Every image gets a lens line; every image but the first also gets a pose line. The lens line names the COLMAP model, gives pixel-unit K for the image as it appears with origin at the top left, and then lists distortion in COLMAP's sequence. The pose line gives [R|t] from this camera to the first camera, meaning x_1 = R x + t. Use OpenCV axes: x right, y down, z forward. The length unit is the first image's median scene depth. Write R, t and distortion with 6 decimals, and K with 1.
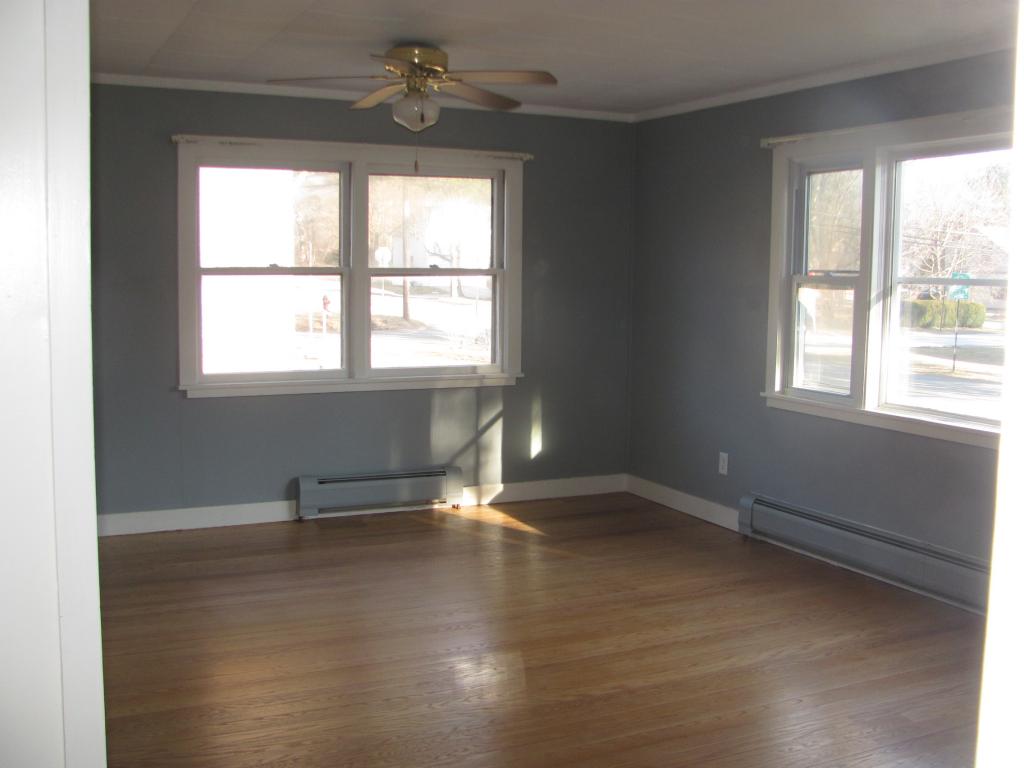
lens RADIAL K [[1080.7, 0, 512.0], [0, 1080.7, 384.0], [0, 0, 1]] dist [-0.222679, 0.303647]
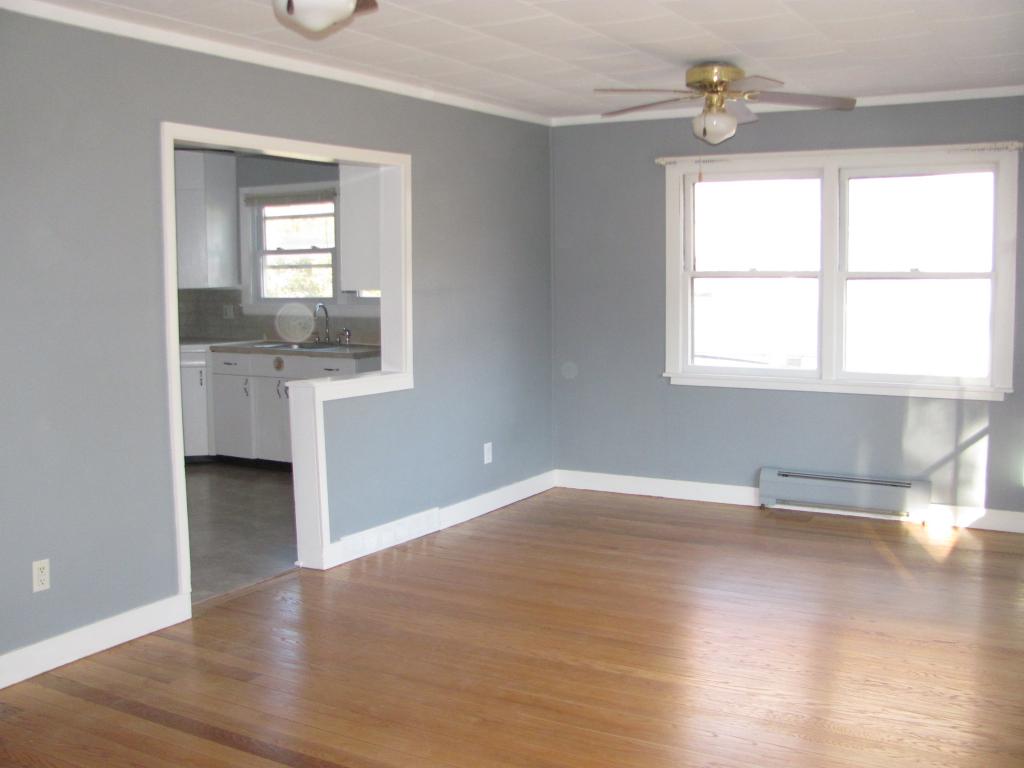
lens RADIAL K [[1080.7, 0, 512.0], [0, 1080.7, 384.0], [0, 0, 1]] dist [-0.222679, 0.303647]
pose [[0.551370, 0.069812, -0.831335, 0.519568], [-0.072509, 0.996732, 0.035611, -0.014938], [0.831104, 0.040644, 0.554630, 0.184391]]
